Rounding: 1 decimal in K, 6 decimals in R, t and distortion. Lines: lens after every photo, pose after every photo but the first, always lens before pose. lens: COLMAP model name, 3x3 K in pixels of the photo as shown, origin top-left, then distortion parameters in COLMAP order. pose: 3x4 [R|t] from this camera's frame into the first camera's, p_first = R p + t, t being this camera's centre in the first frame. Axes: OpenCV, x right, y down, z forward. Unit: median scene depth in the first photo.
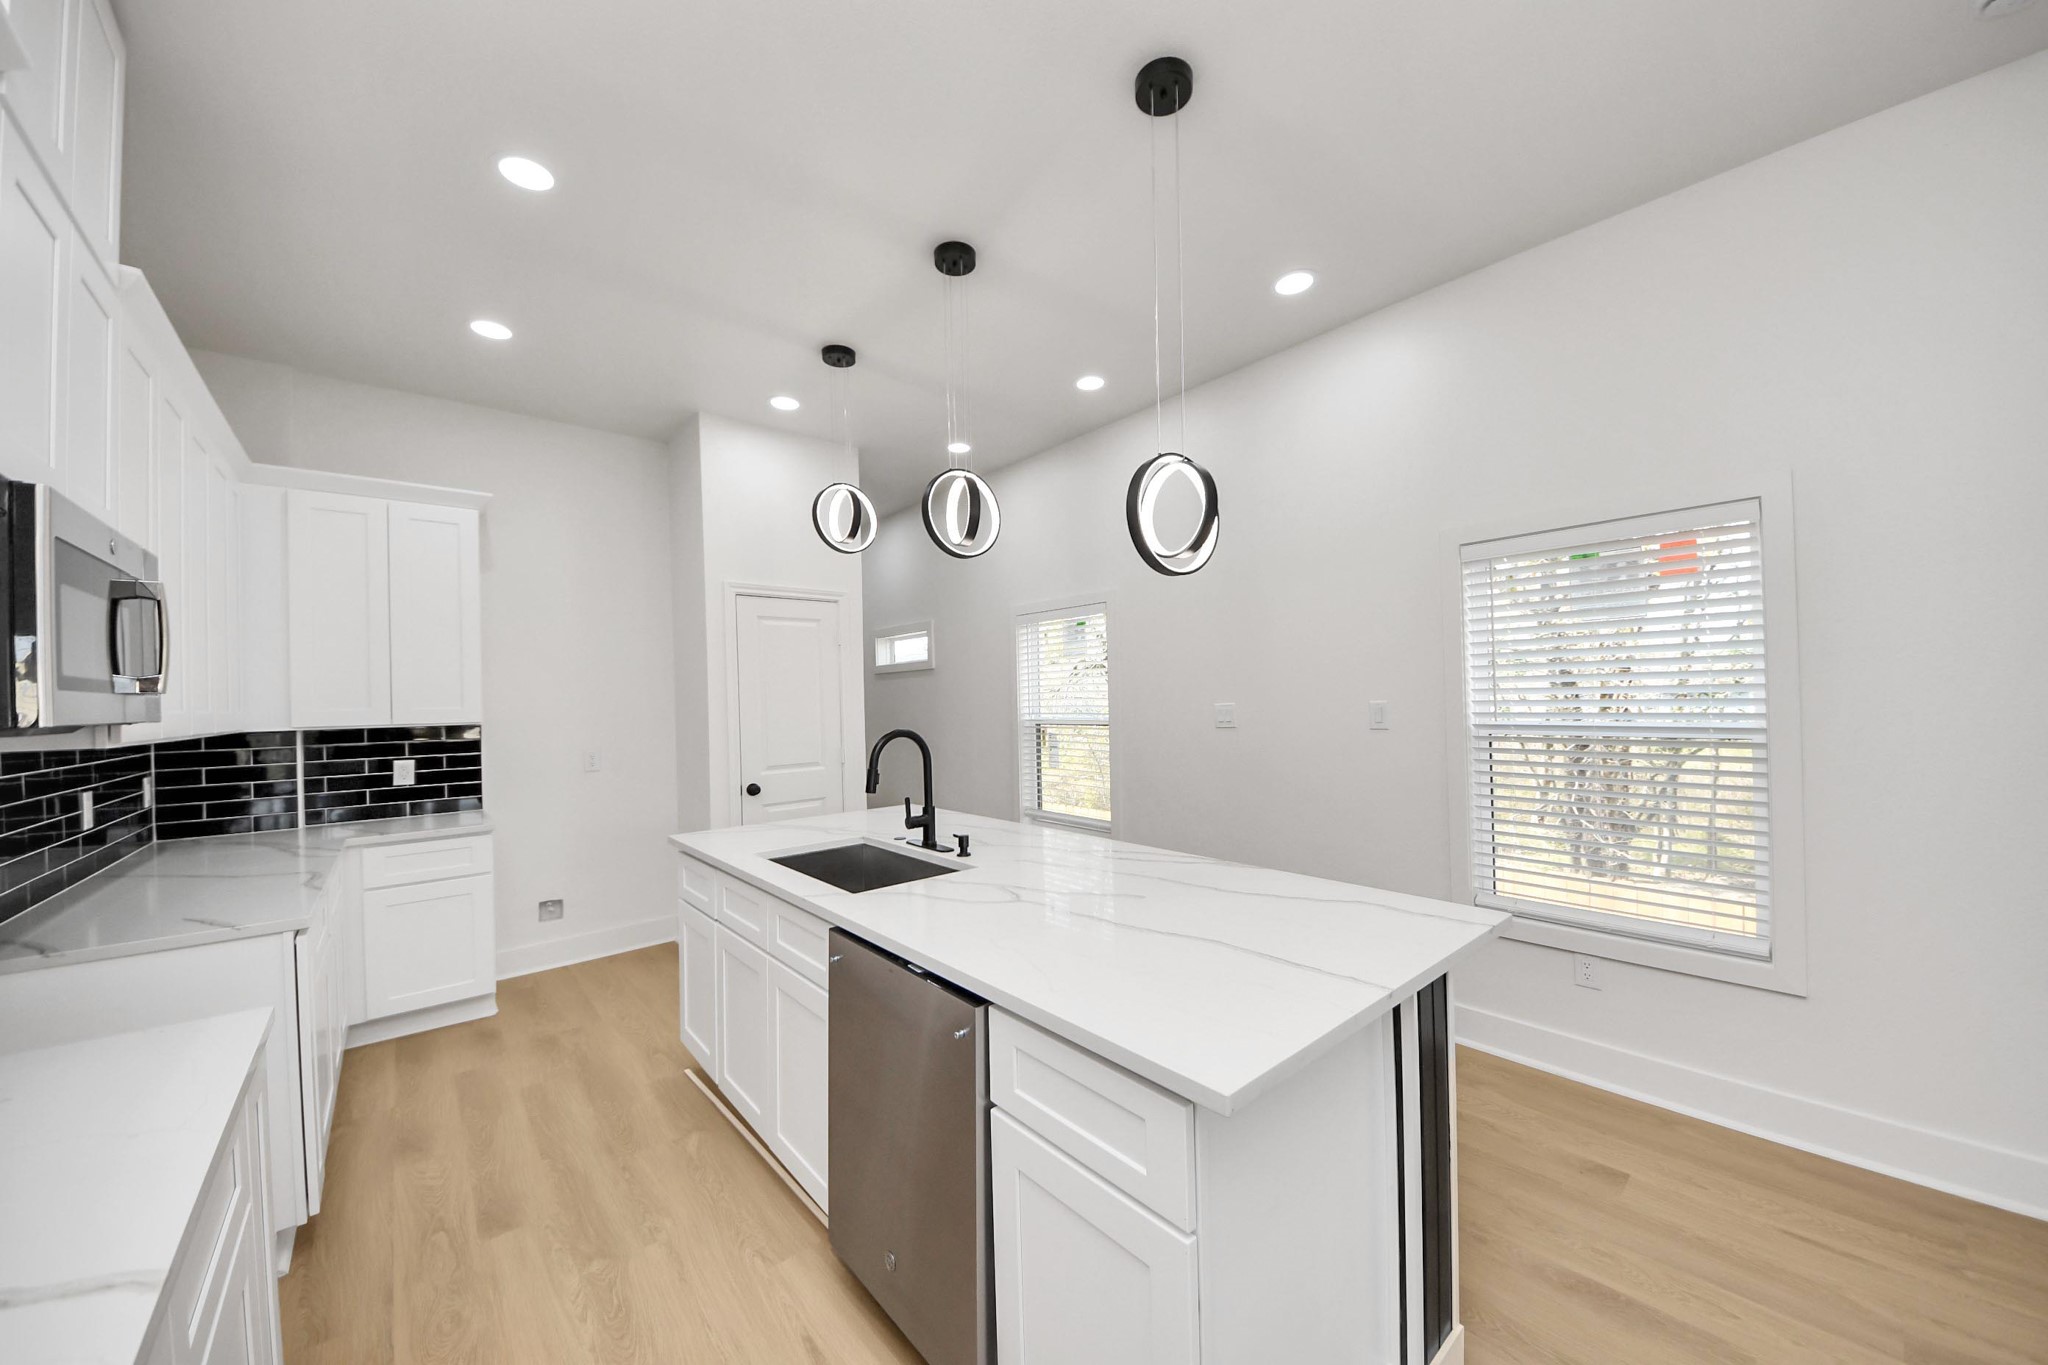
lens RADIAL K [[750.0, 0, 1015.1], [0, 750.0, 704.9], [0, 0, 1]] dist [0.003431, -0.000224]
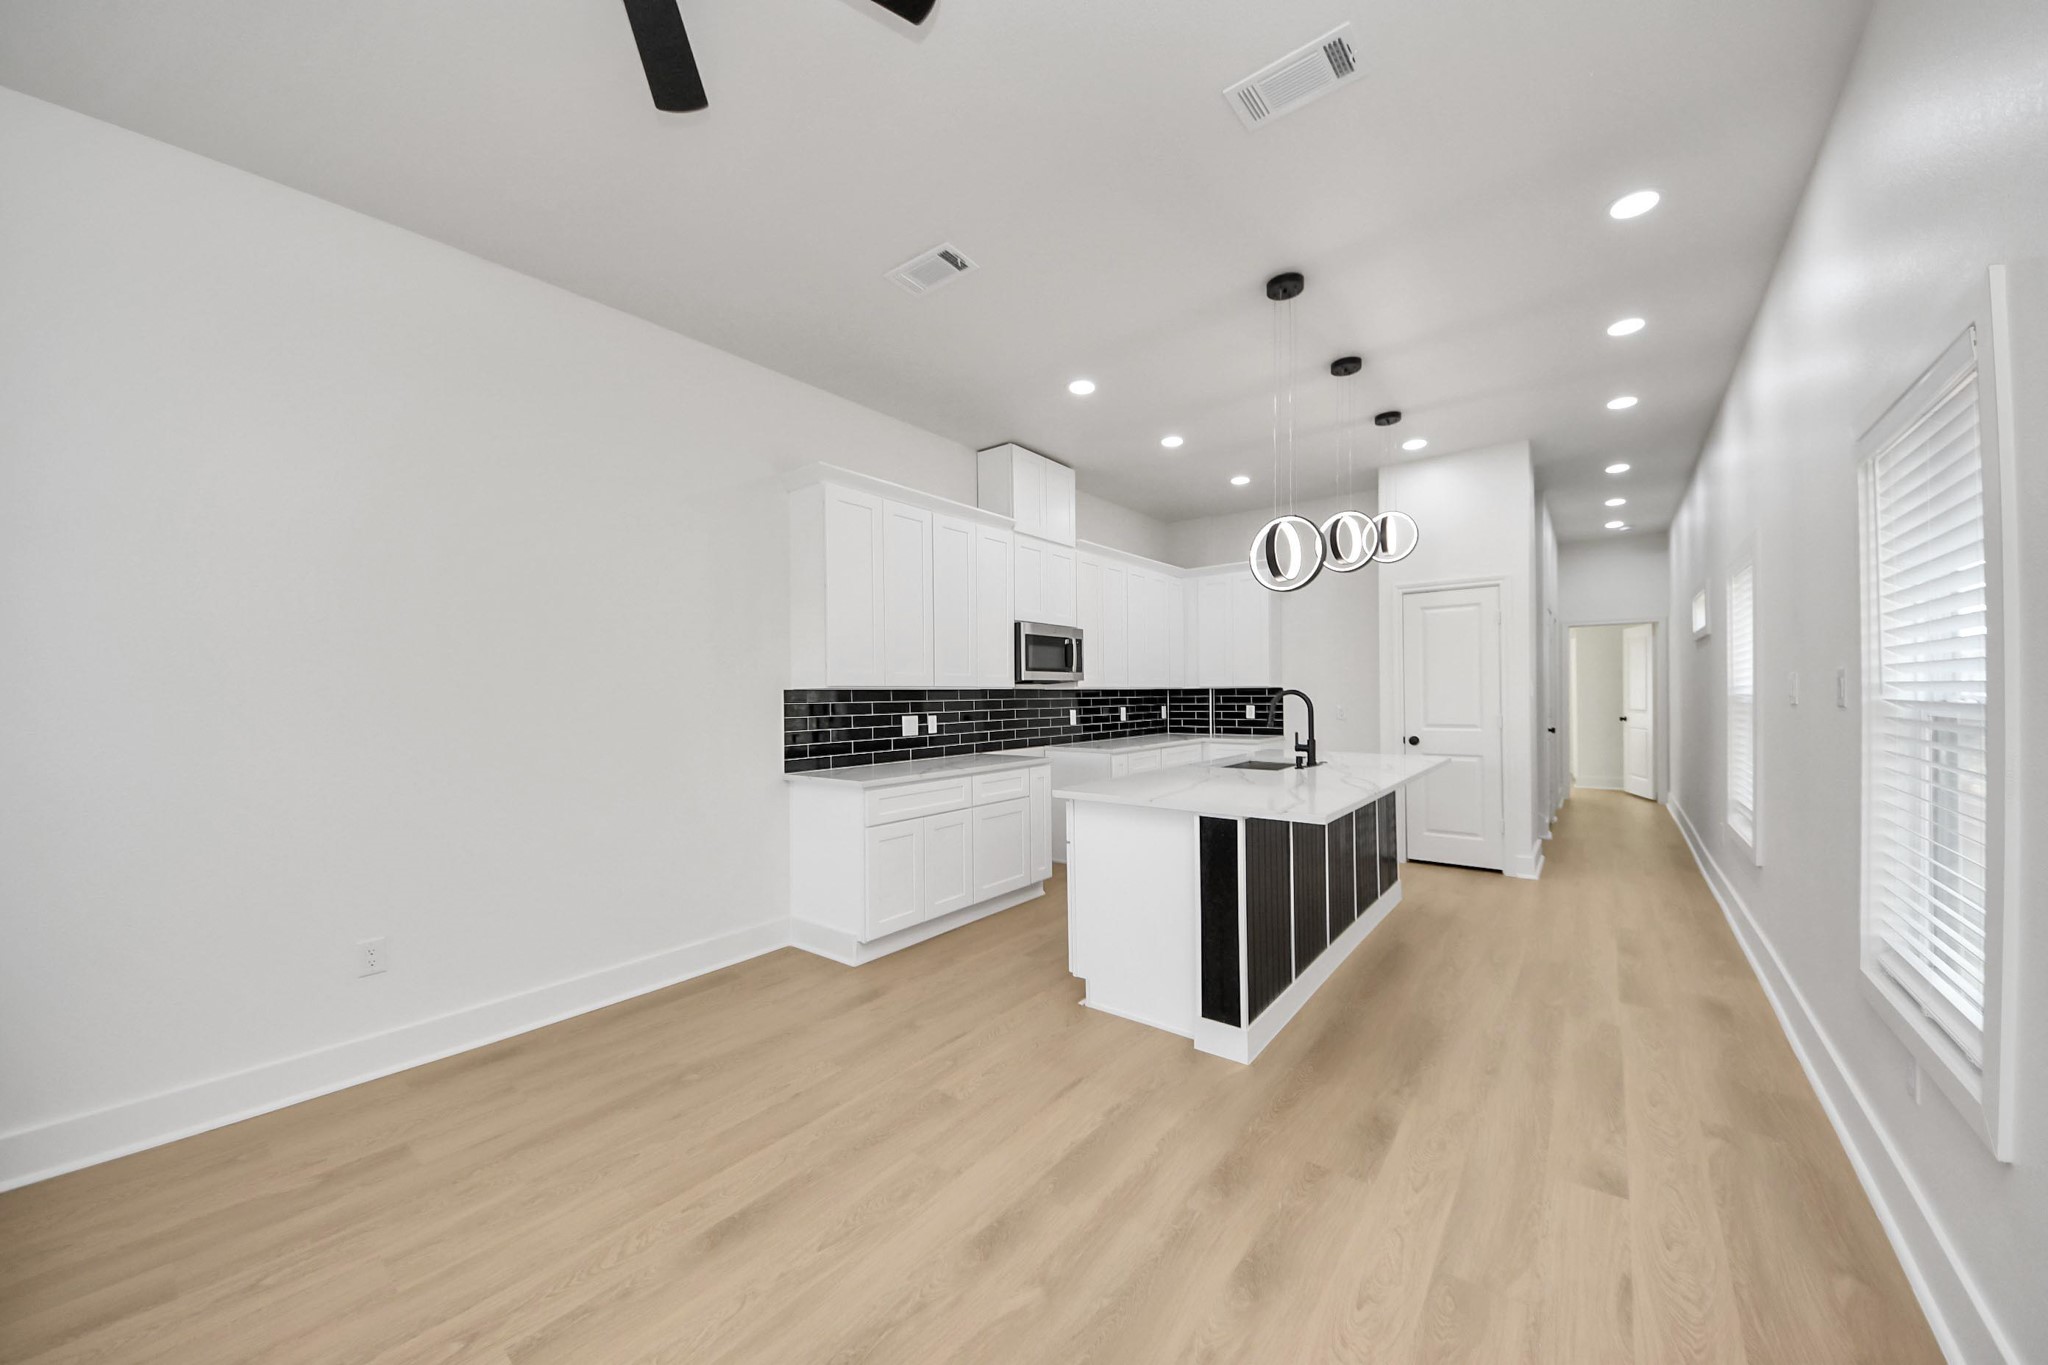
lens RADIAL K [[750.0, 0, 1023.7], [0, 750.0, 695.6], [0, 0, 1]] dist [0.003431, -0.000224]
pose [[0.188672, 0.023654, -0.981755, 0.993718], [-0.004990, 0.999720, 0.023128, 0.008270], [0.982027, 0.000535, 0.188738, 0.087877]]
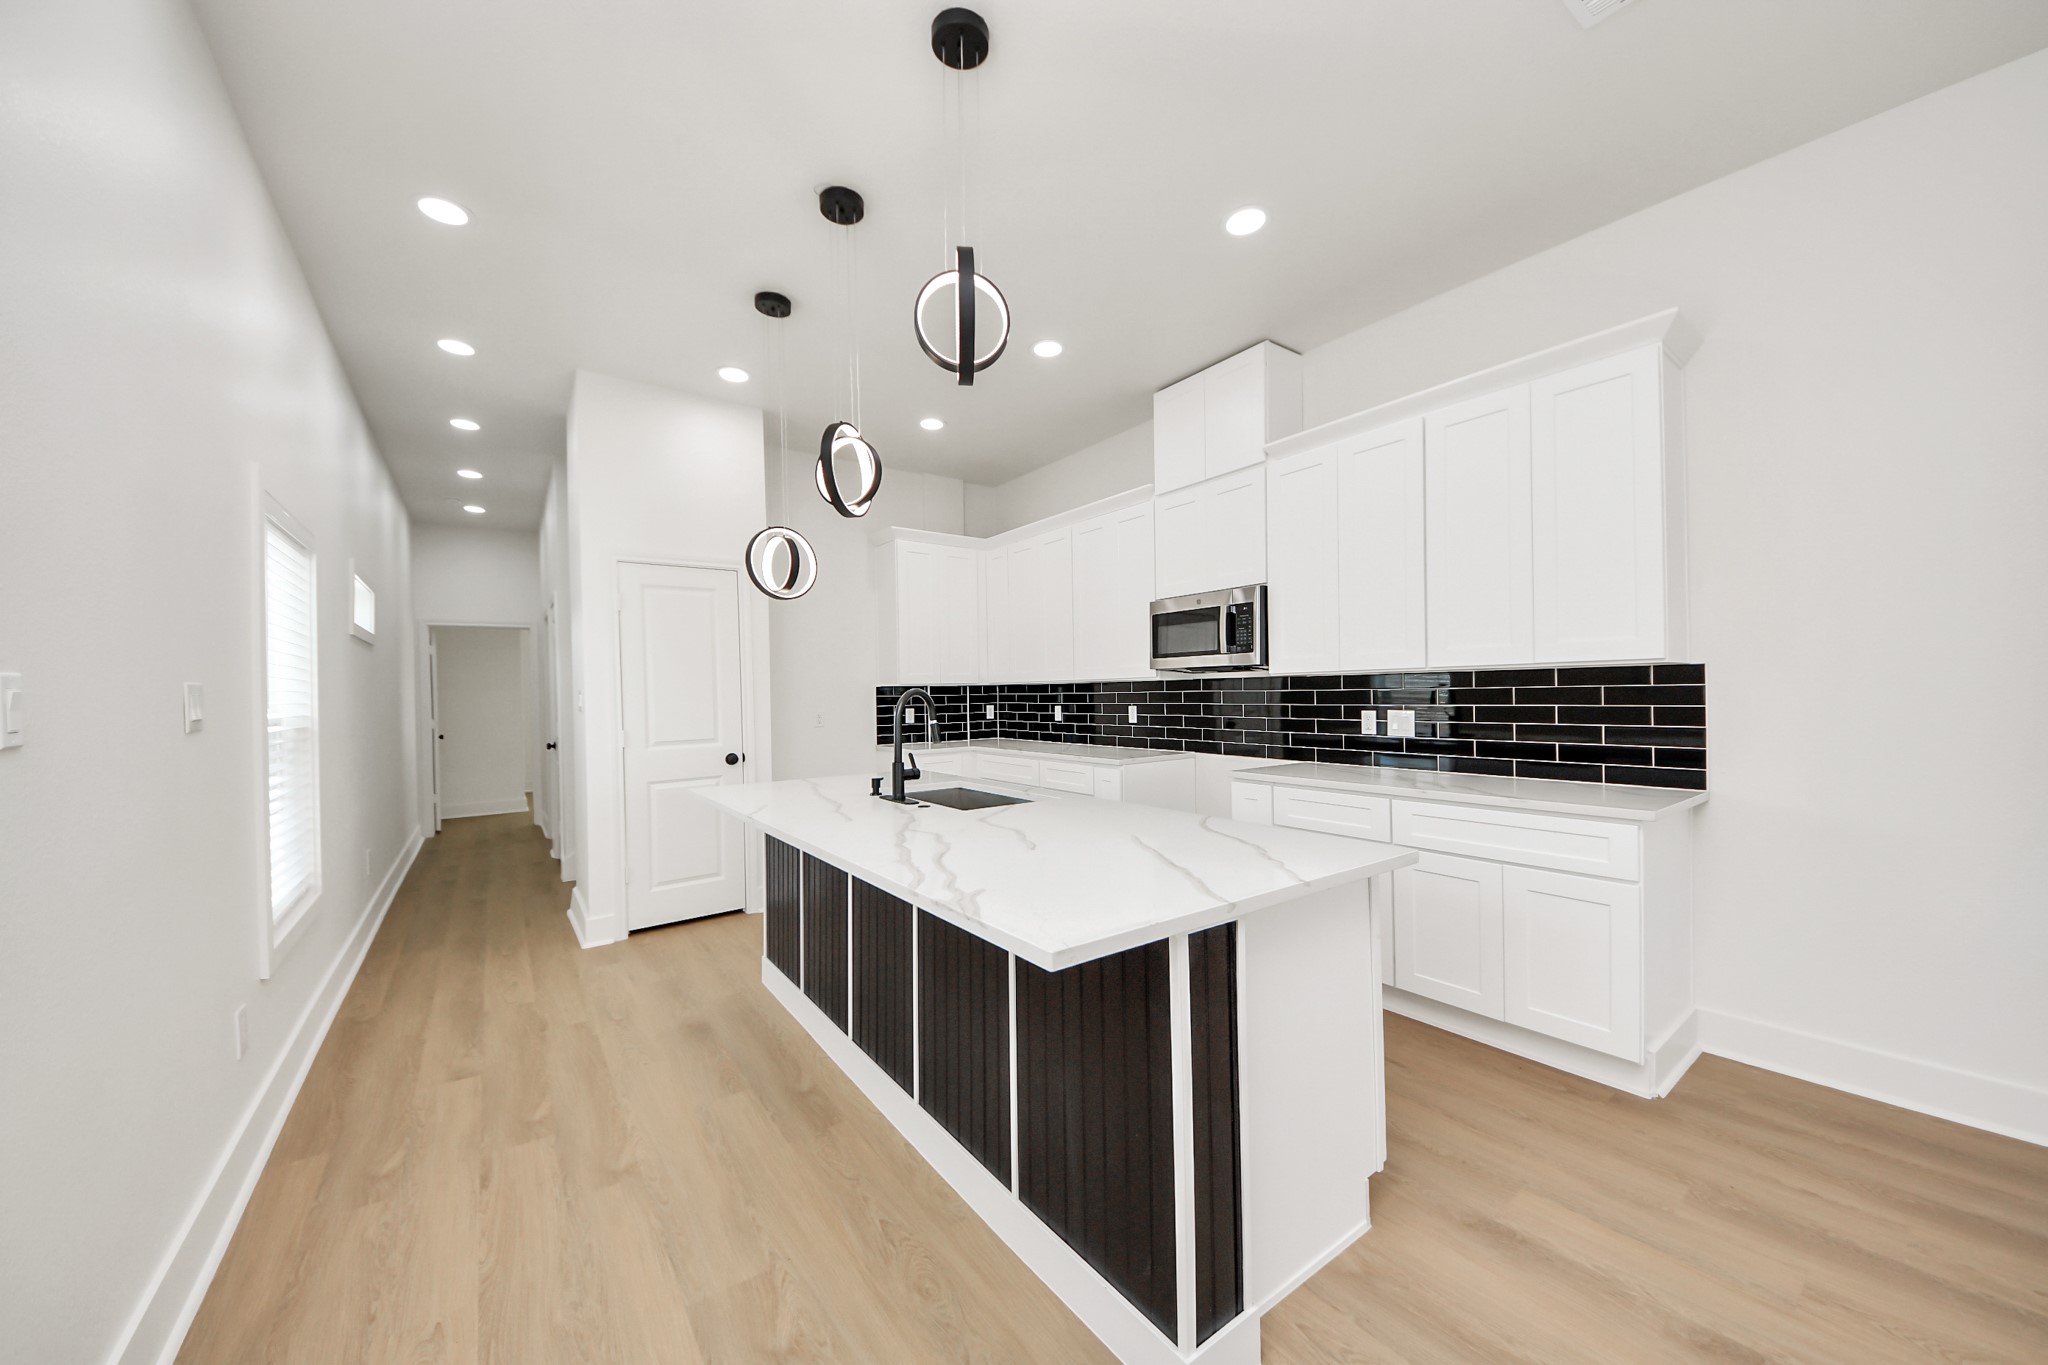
lens RADIAL K [[750.0, 0, 1033.3], [0, 750.0, 685.7], [0, 0, 1]] dist [0.003431, -0.000224]
pose [[-0.995288, 0.045102, 0.085839, -1.144330], [0.045618, 0.998951, 0.004062, 0.034056], [-0.085566, 0.007958, -0.996301, 2.526892]]
